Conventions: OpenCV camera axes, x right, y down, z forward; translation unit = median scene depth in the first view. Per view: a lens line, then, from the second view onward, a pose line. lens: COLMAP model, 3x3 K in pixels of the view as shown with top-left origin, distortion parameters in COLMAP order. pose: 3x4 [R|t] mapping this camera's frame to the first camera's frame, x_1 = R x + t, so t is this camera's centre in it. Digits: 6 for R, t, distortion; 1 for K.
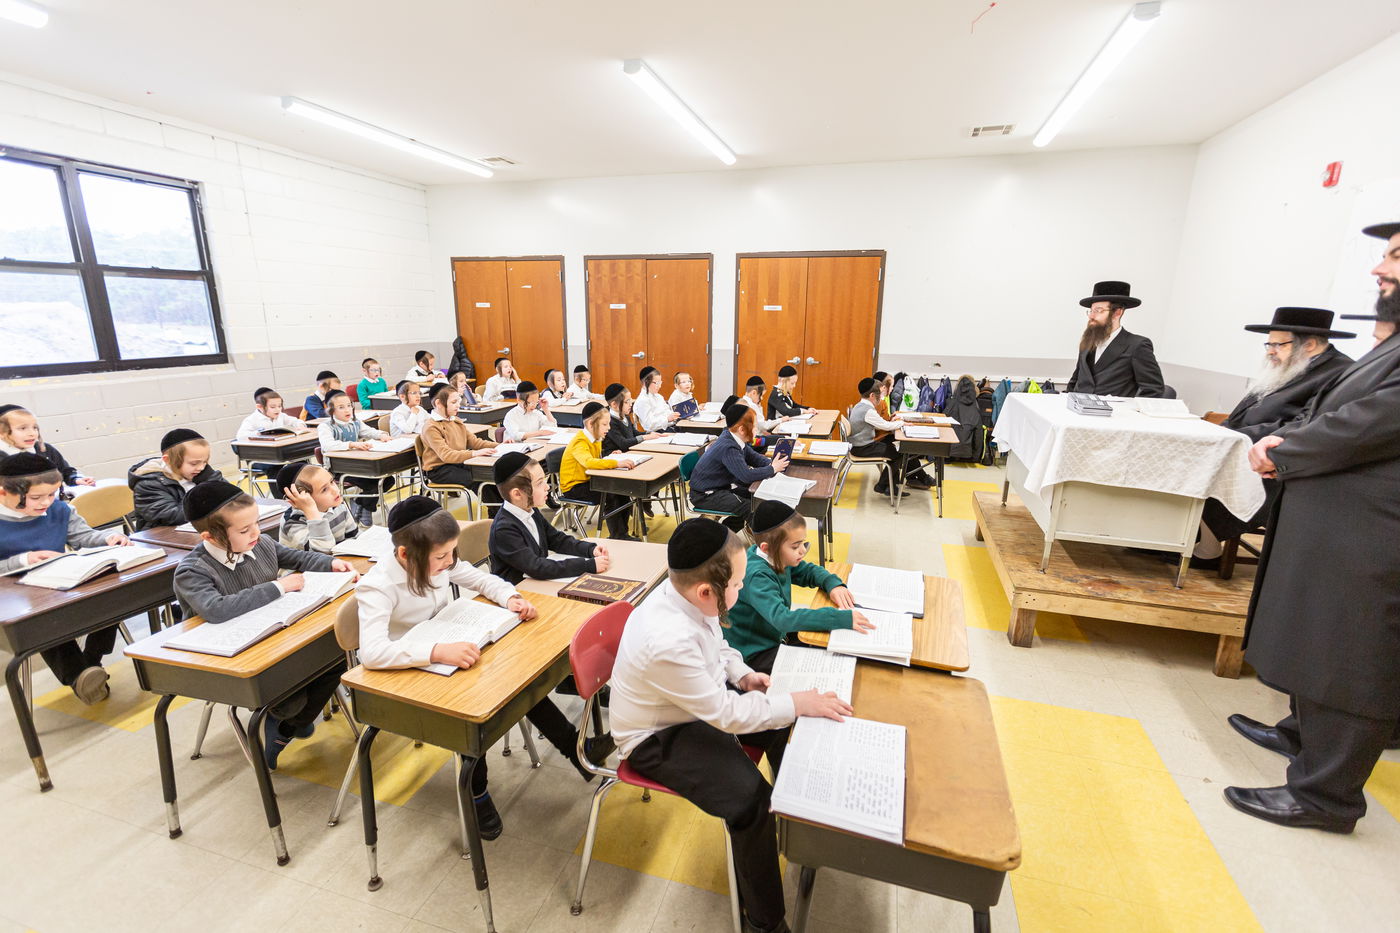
lens RADIAL K [[627.8, 0, 700.0], [0, 627.8, 466.5], [0, 0, 1]] dist [0.003827, 0.000046]
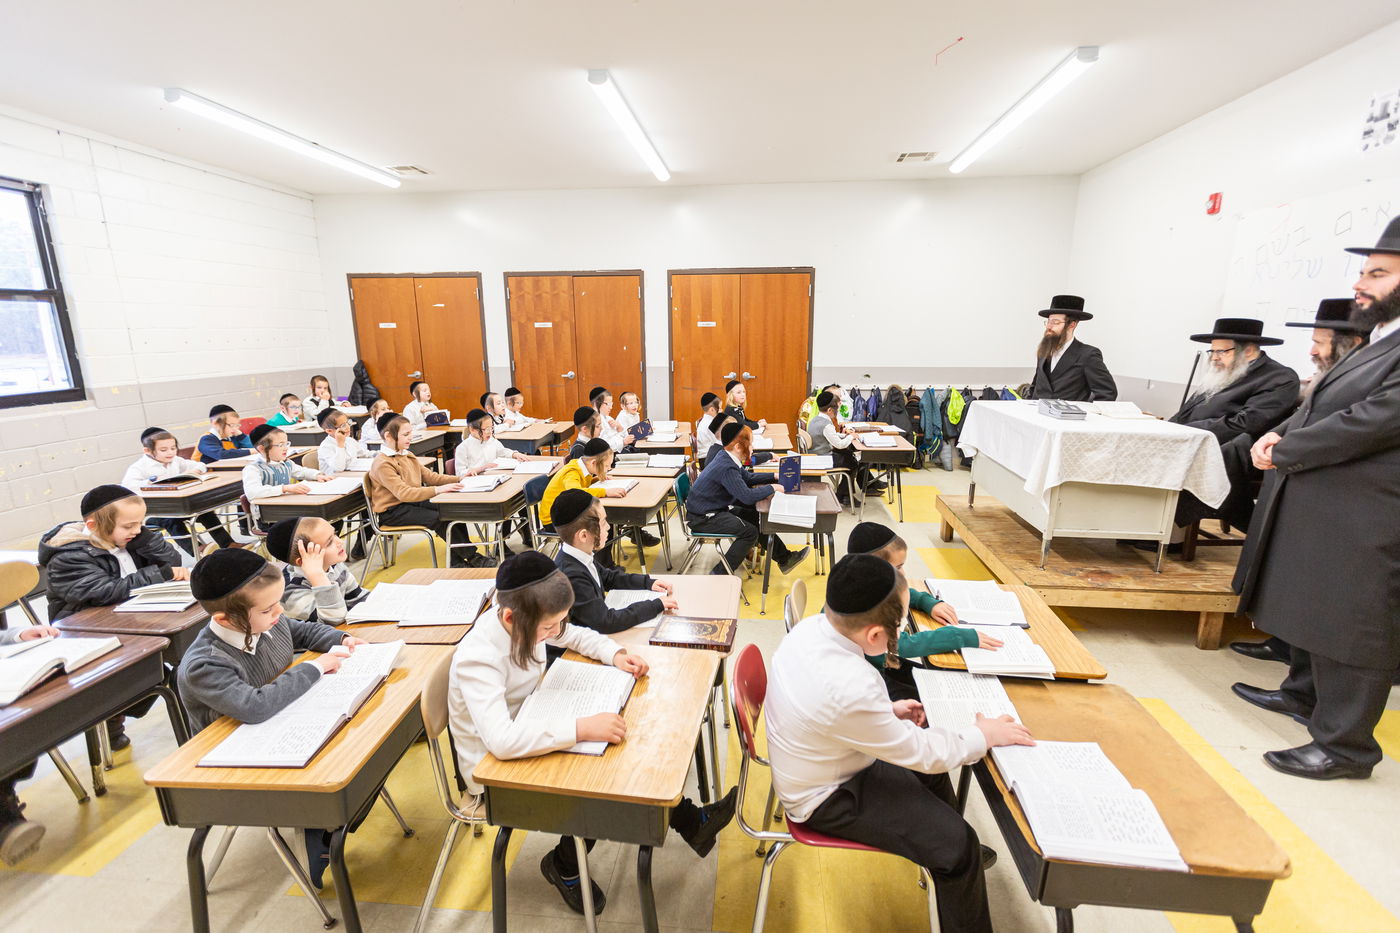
lens RADIAL K [[627.8, 0, 700.0], [0, 627.8, 466.5], [0, 0, 1]] dist [0.003827, 0.000046]
pose [[0.981010, -0.056964, 0.185403, -0.164864], [0.061230, 0.997973, -0.017363, -0.016701], [-0.184038, 0.028386, 0.982509, 0.044797]]
